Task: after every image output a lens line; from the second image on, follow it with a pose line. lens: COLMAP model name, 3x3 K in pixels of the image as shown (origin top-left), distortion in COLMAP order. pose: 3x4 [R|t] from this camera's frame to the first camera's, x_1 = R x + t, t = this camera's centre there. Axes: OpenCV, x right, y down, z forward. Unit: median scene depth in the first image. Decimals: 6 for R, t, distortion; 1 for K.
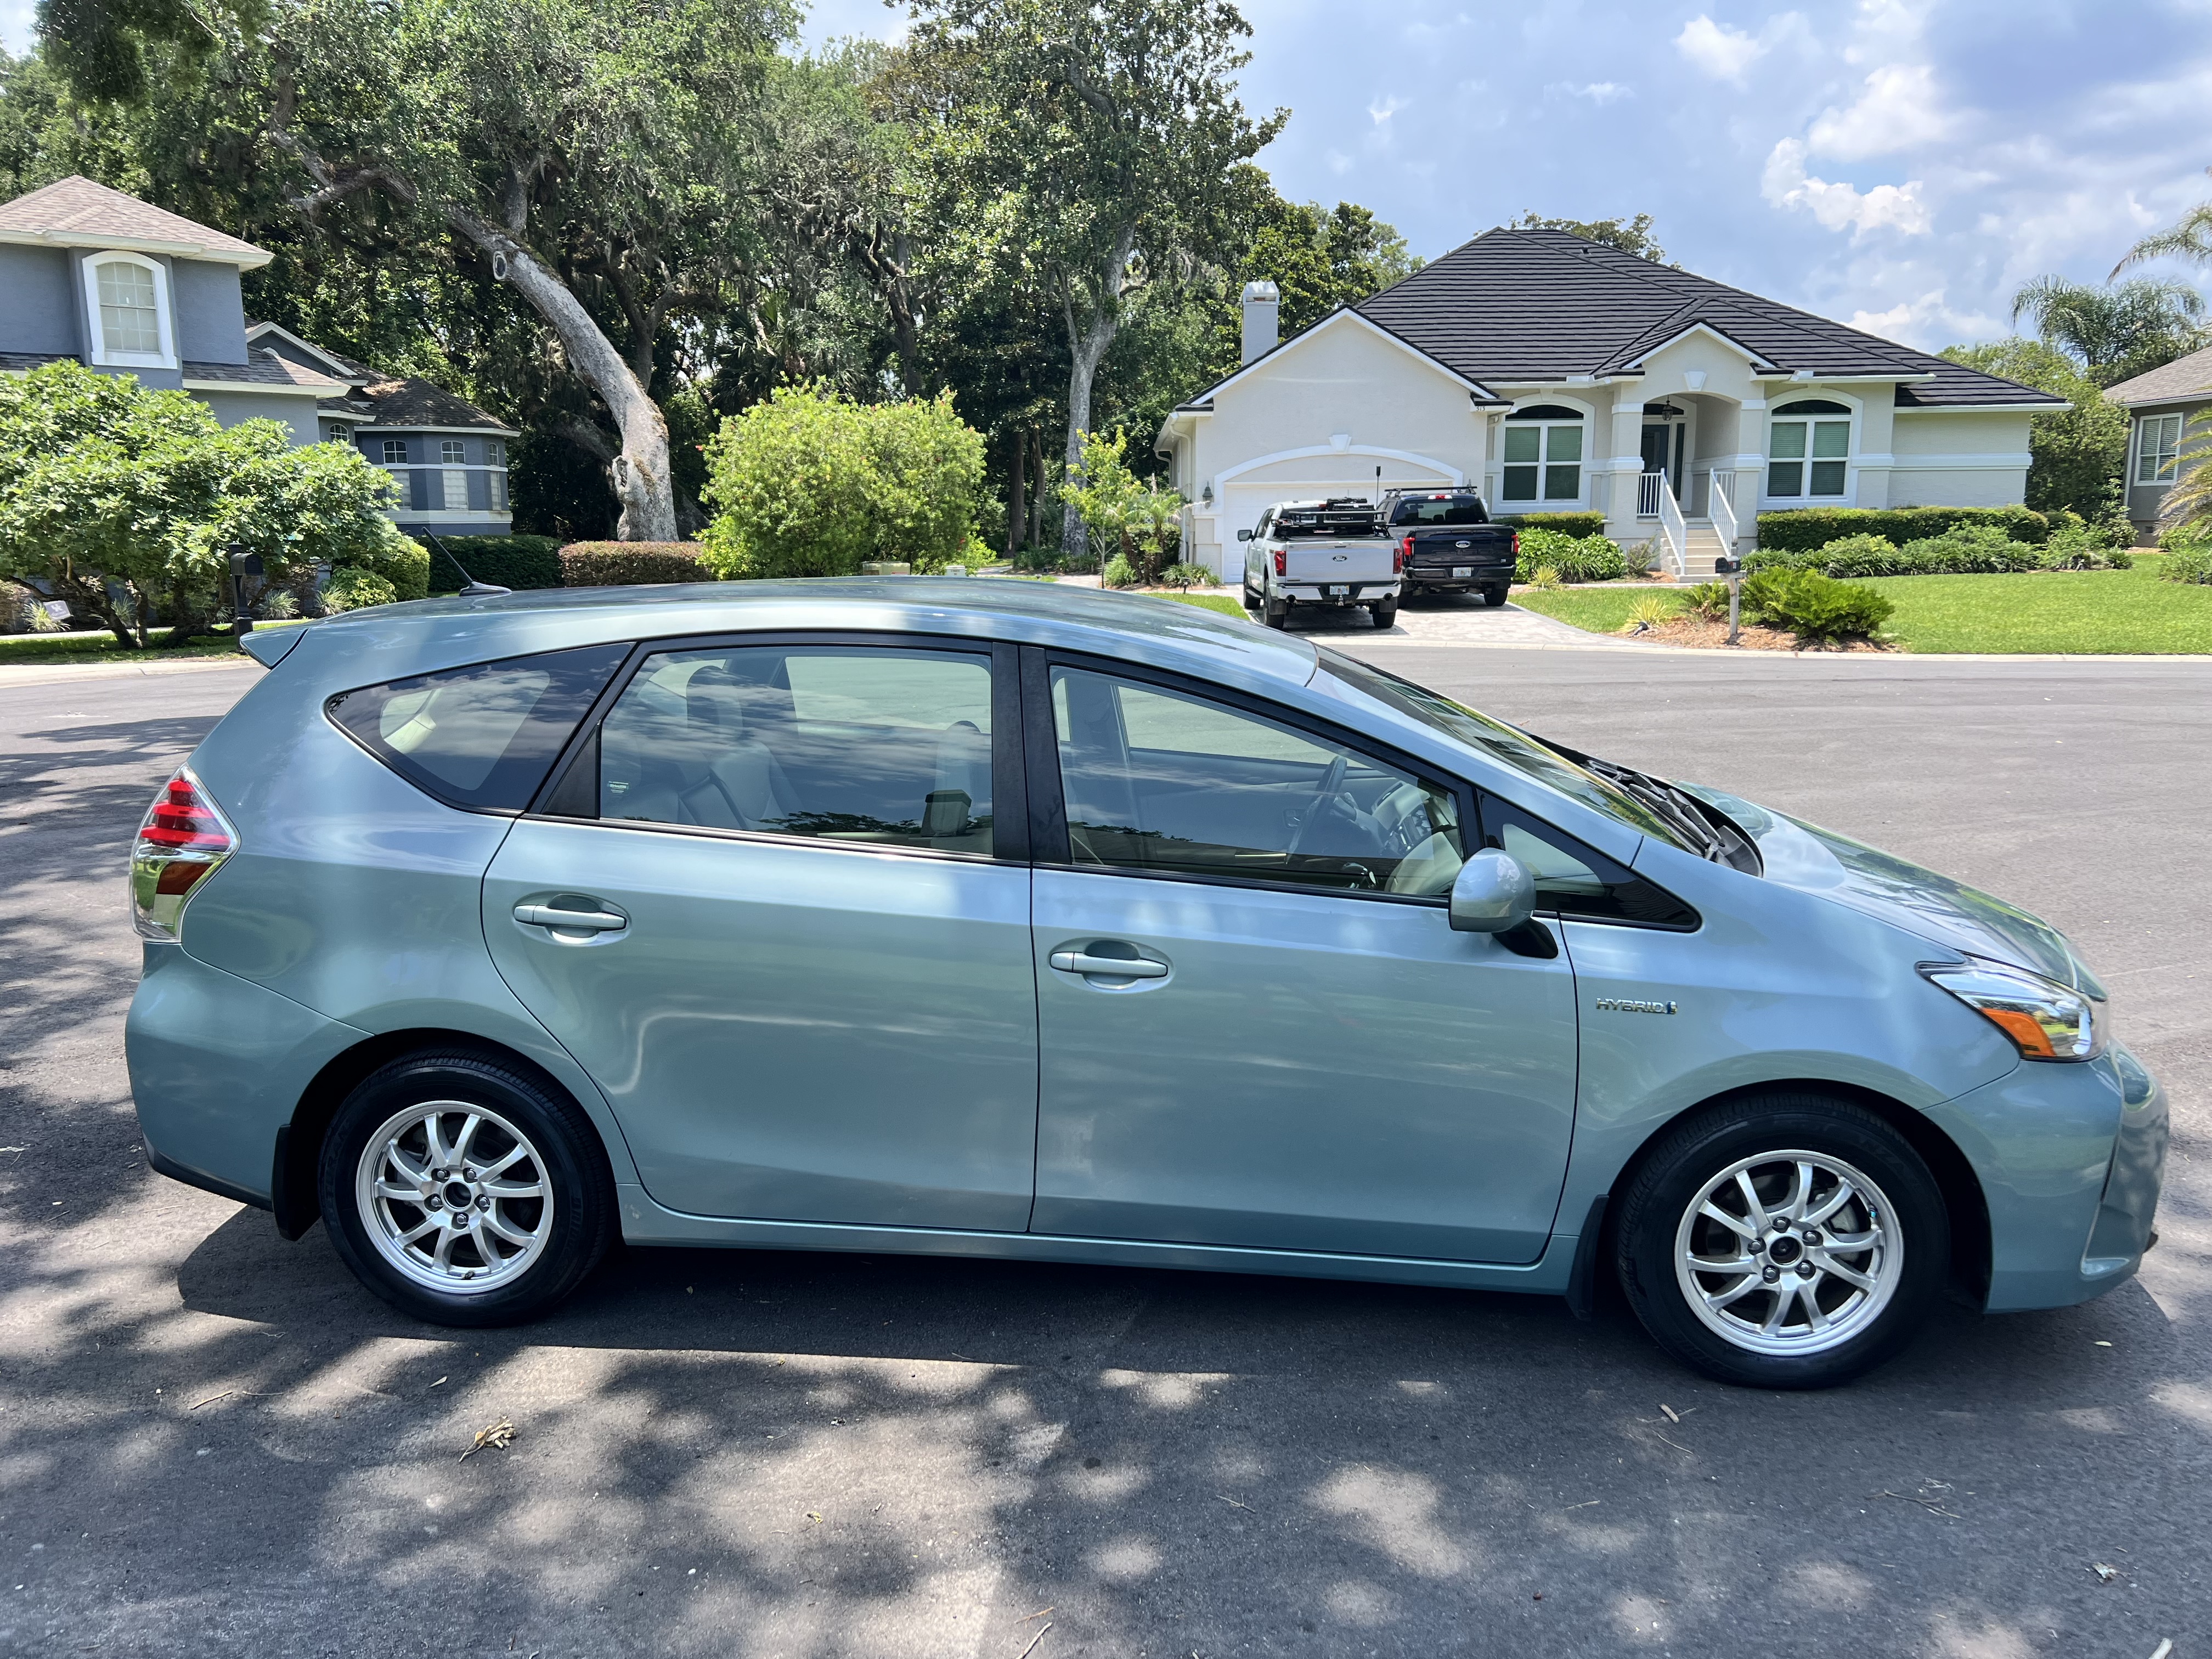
lens RADIAL K [[1700.5, 0, 1106.0], [0, 1700.5, 829.5], [0, 0, 1]] dist [0.004174, -0.002917]
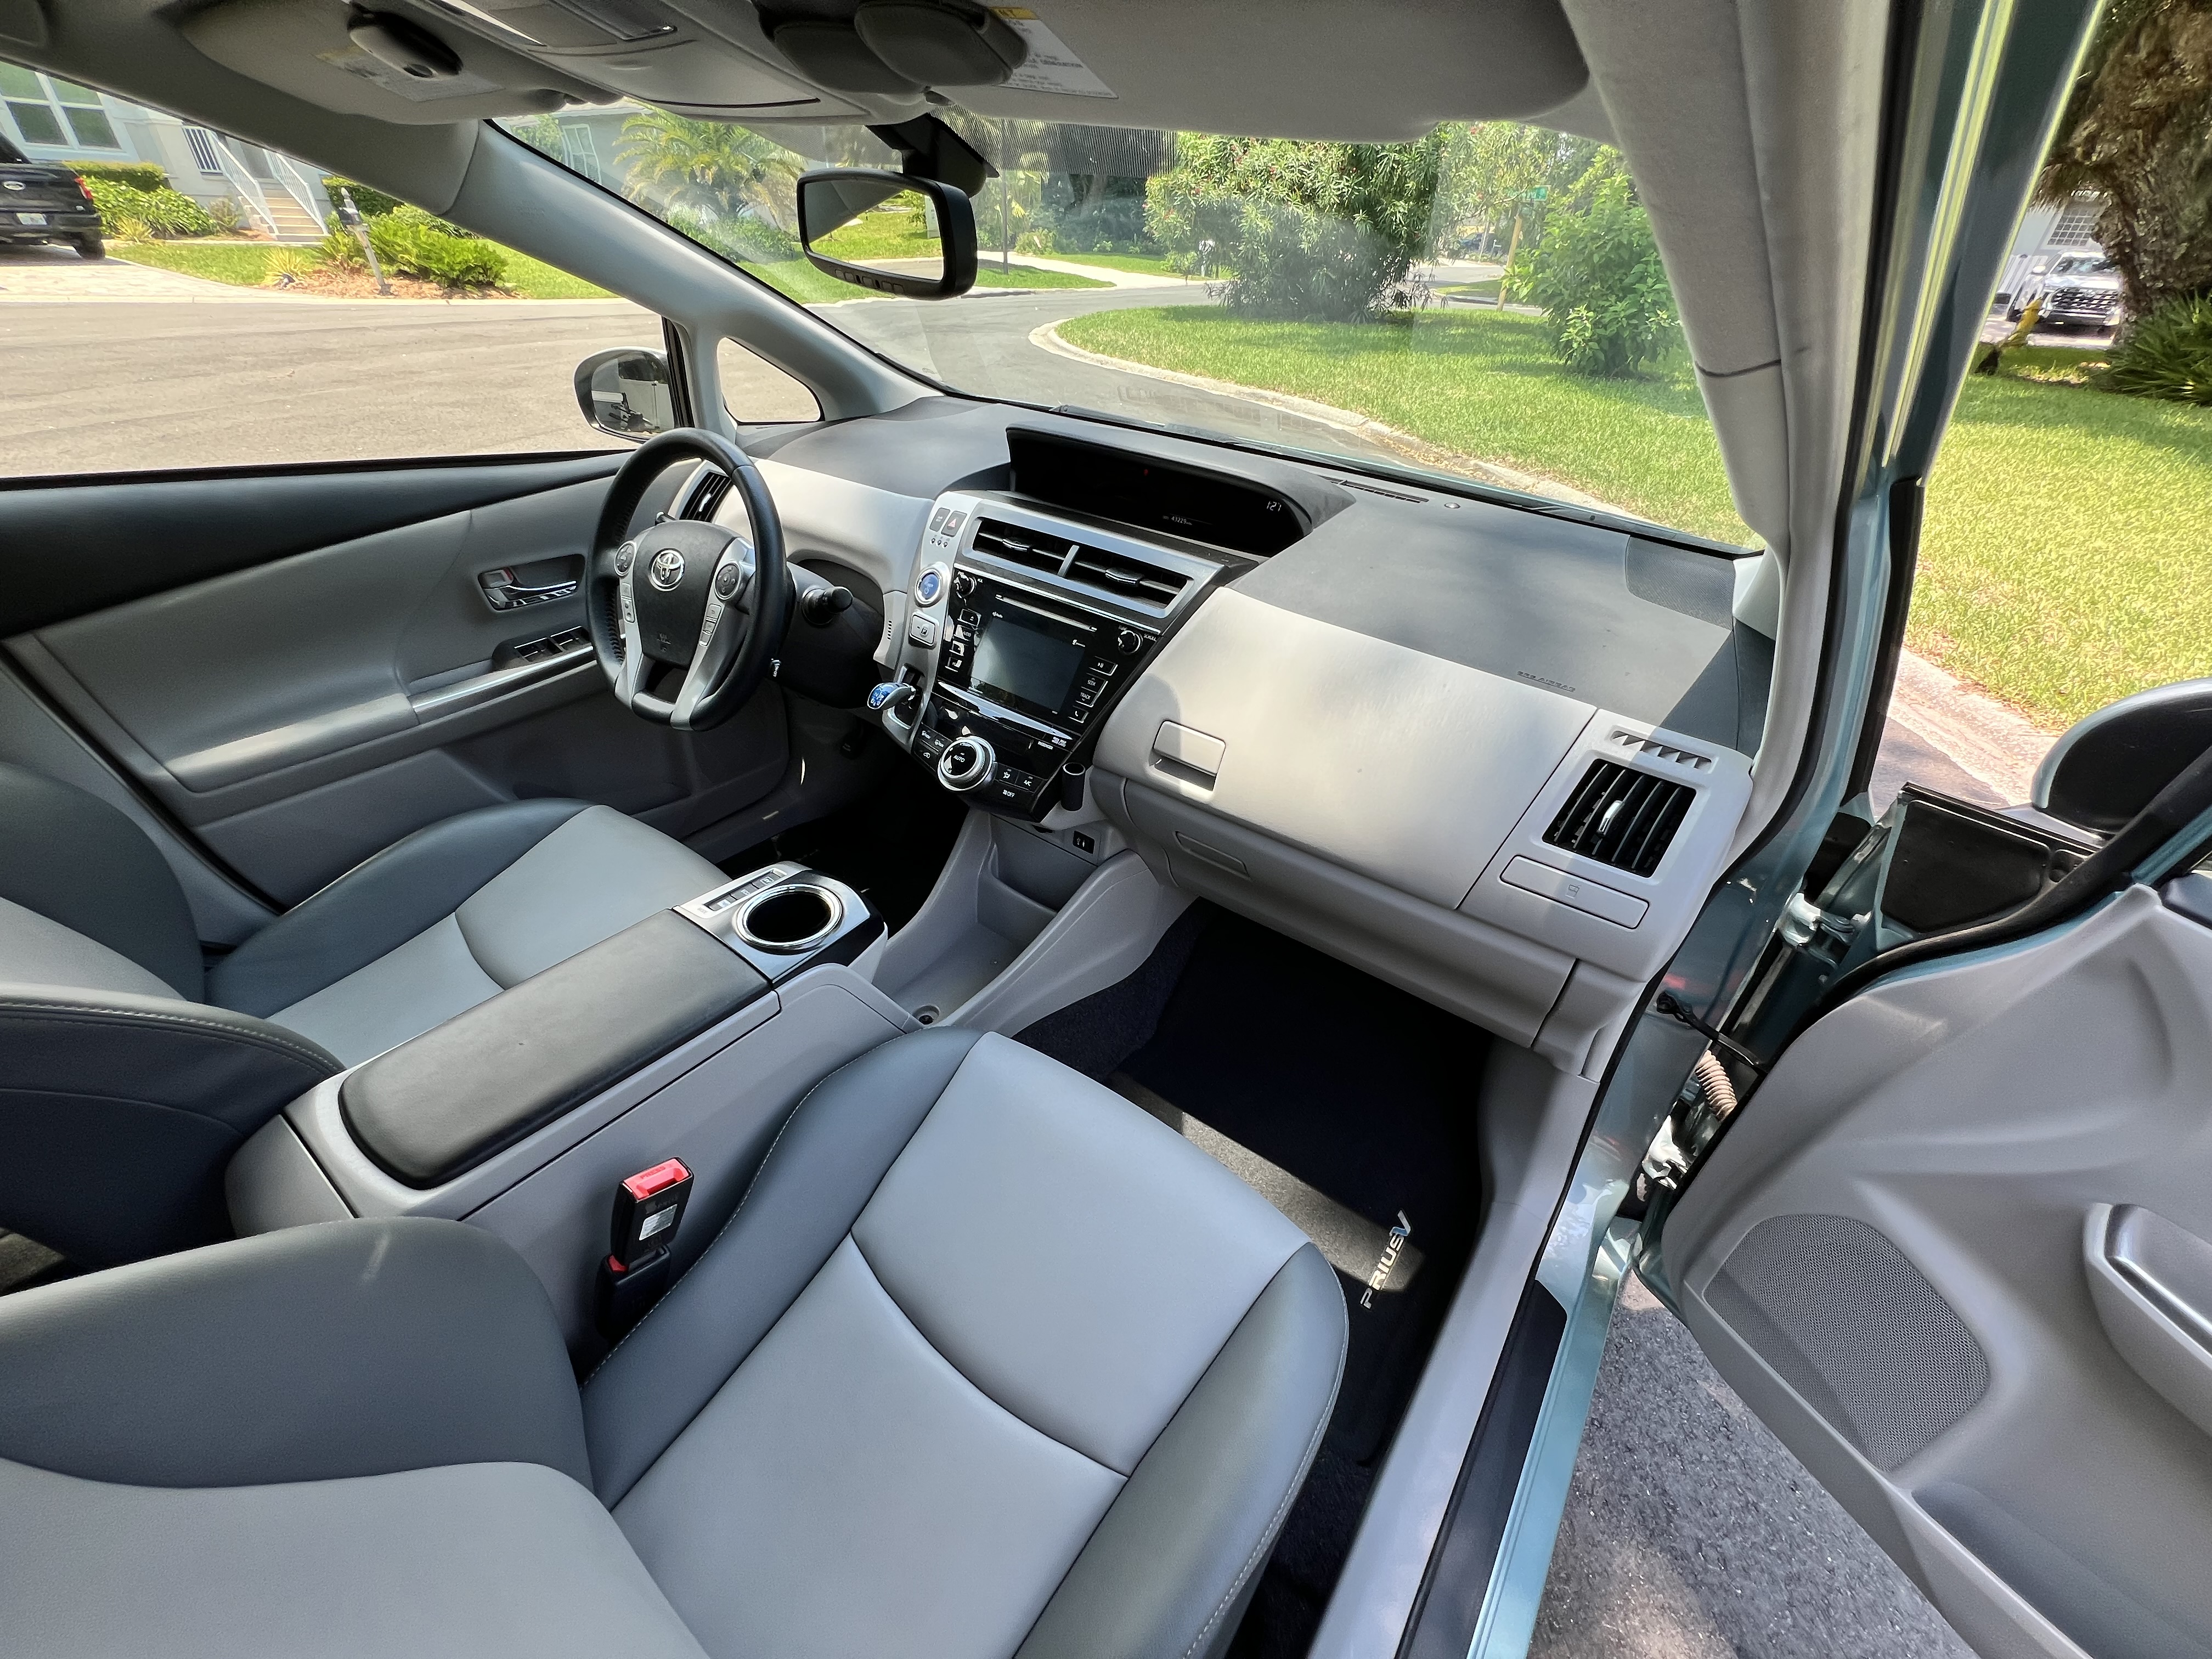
lens RADIAL K [[893.2, 0, 1117.6], [0, 893.2, 833.8], [0, 0, 1]] dist [-0.000626, 0.000918]
pose [[0.526724, -0.451464, 0.720237, -0.002585], [0.110054, 0.876390, 0.468860, -0.008502], [-0.842882, -0.167695, 0.511301, 0.127022]]
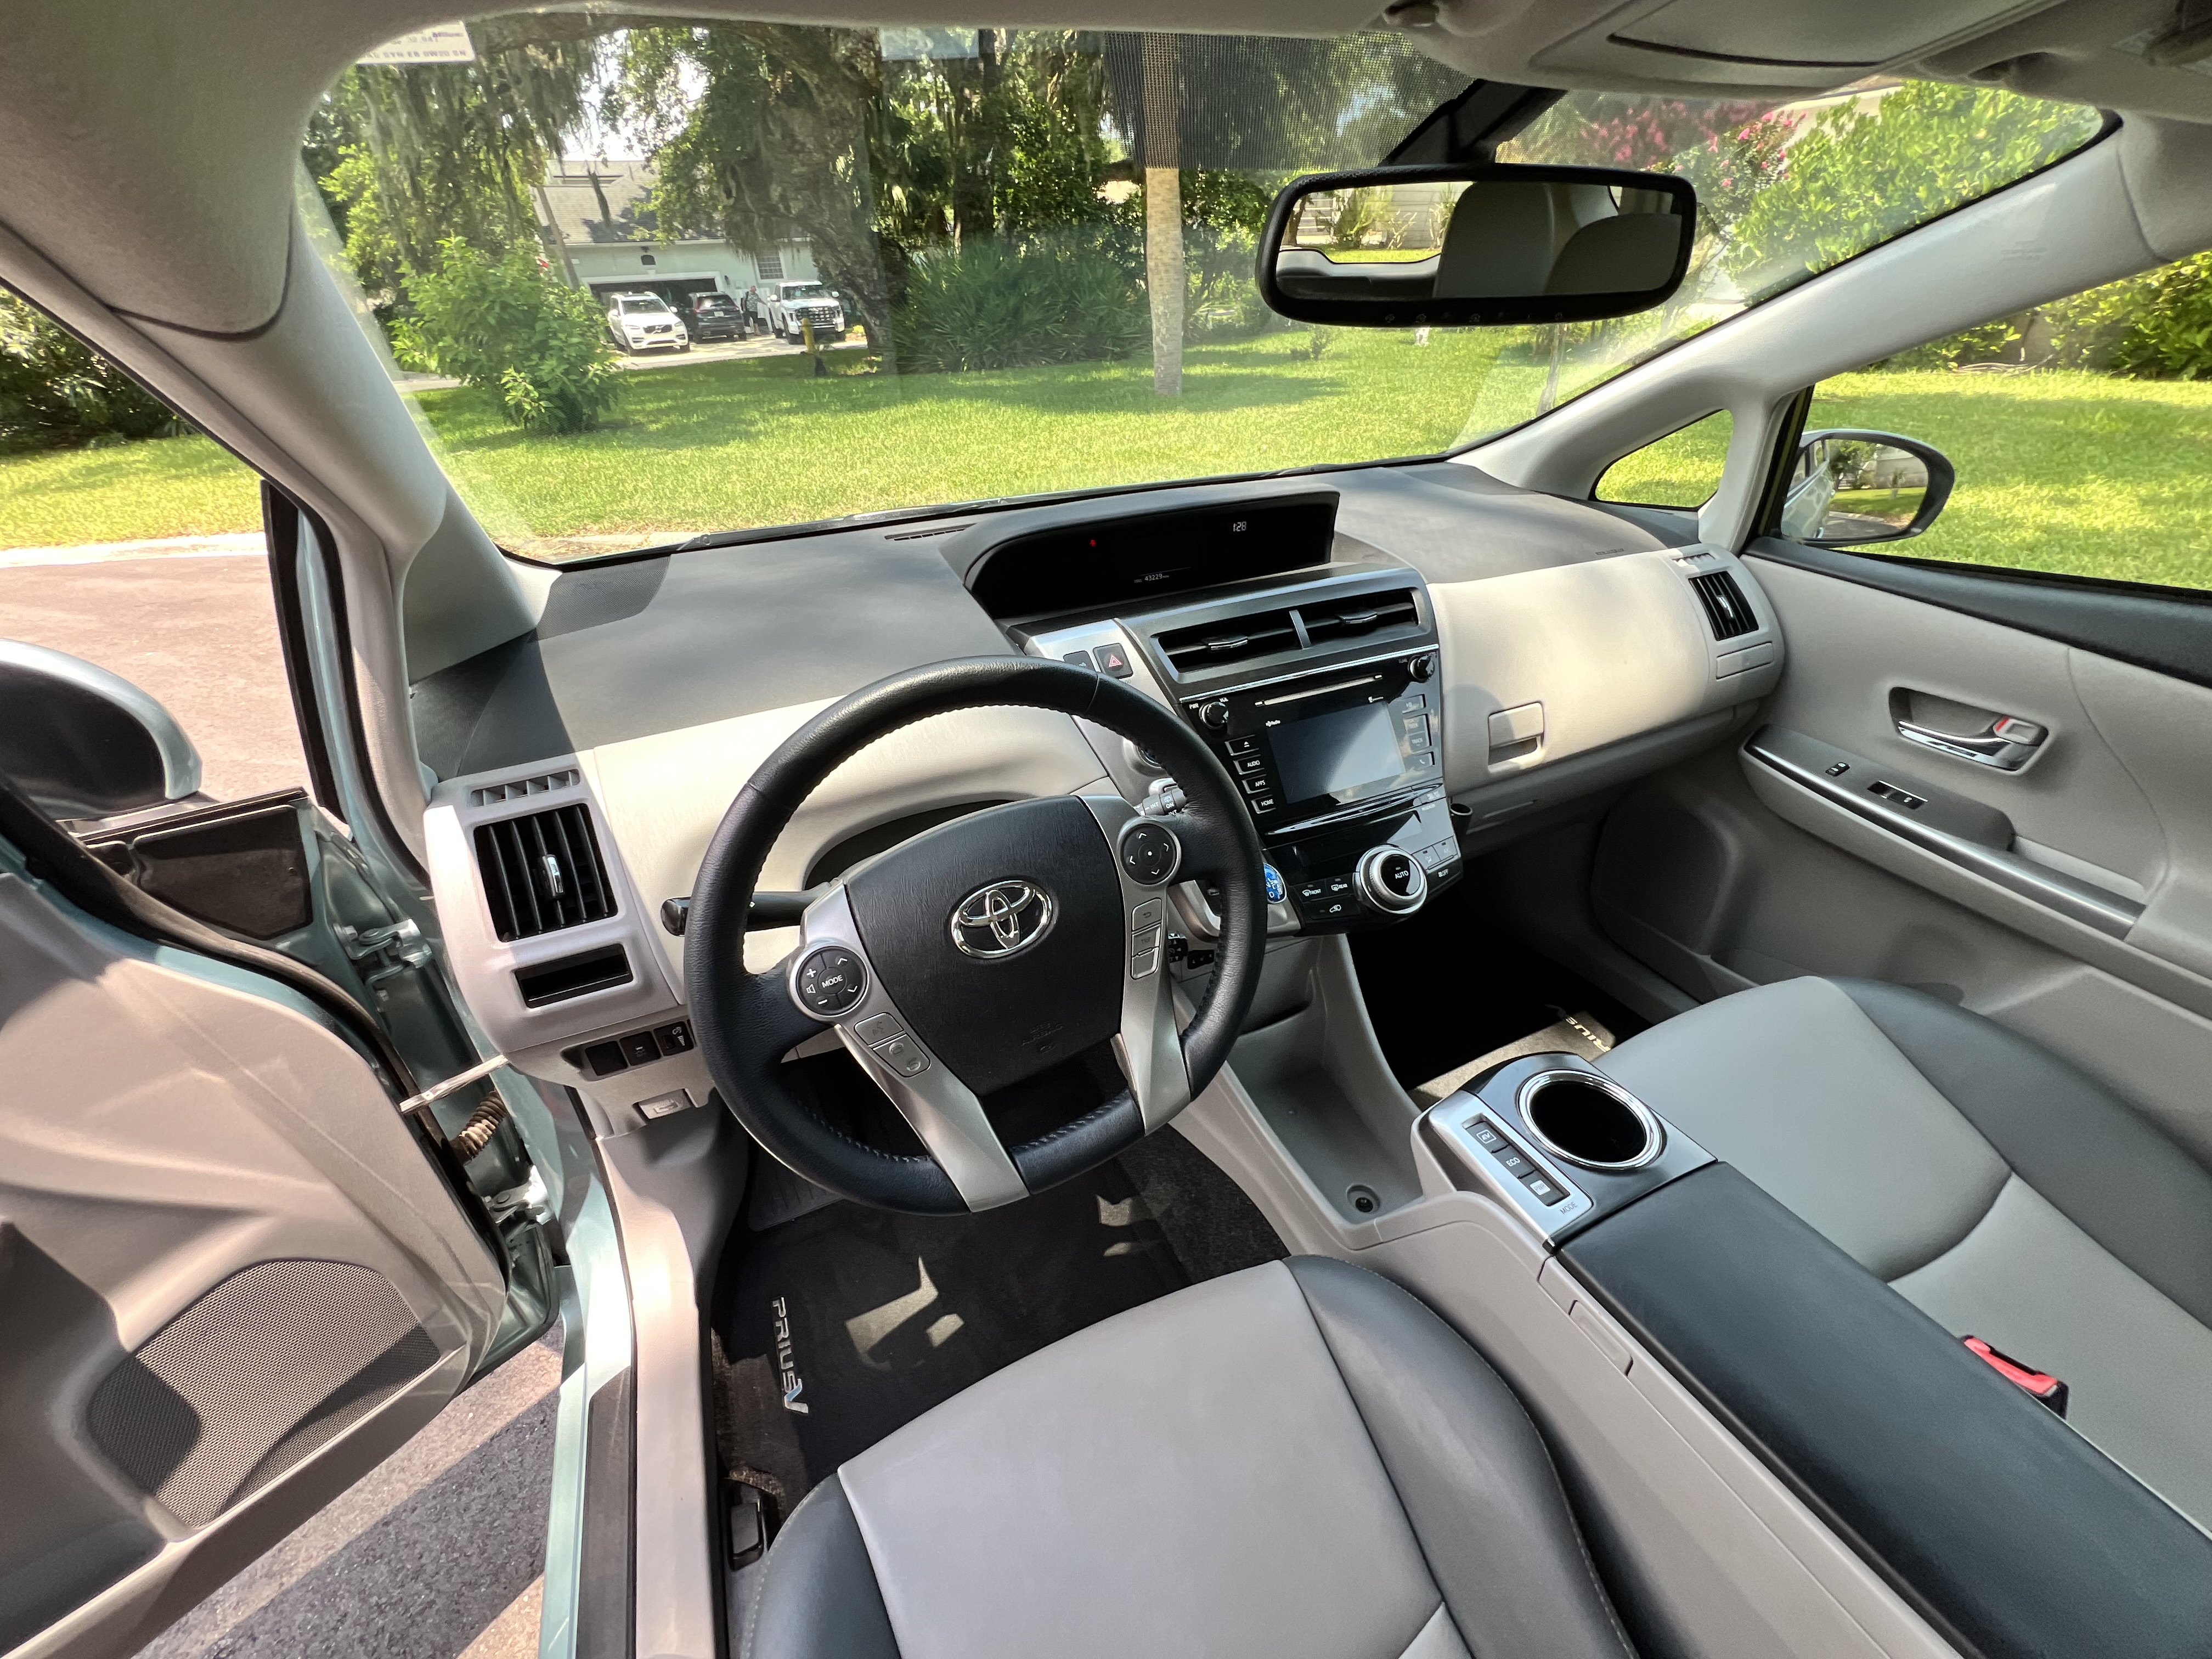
lens RADIAL K [[889.7, 0, 1110.0], [0, 889.7, 834.2], [0, 0, 1]] dist [-0.003083, -0.000279]
pose [[-0.482740, -0.434810, 0.760199, 0.107286], [0.212479, 0.783955, 0.583325, -0.125480], [-0.849597, 0.443121, -0.286059, 0.804997]]
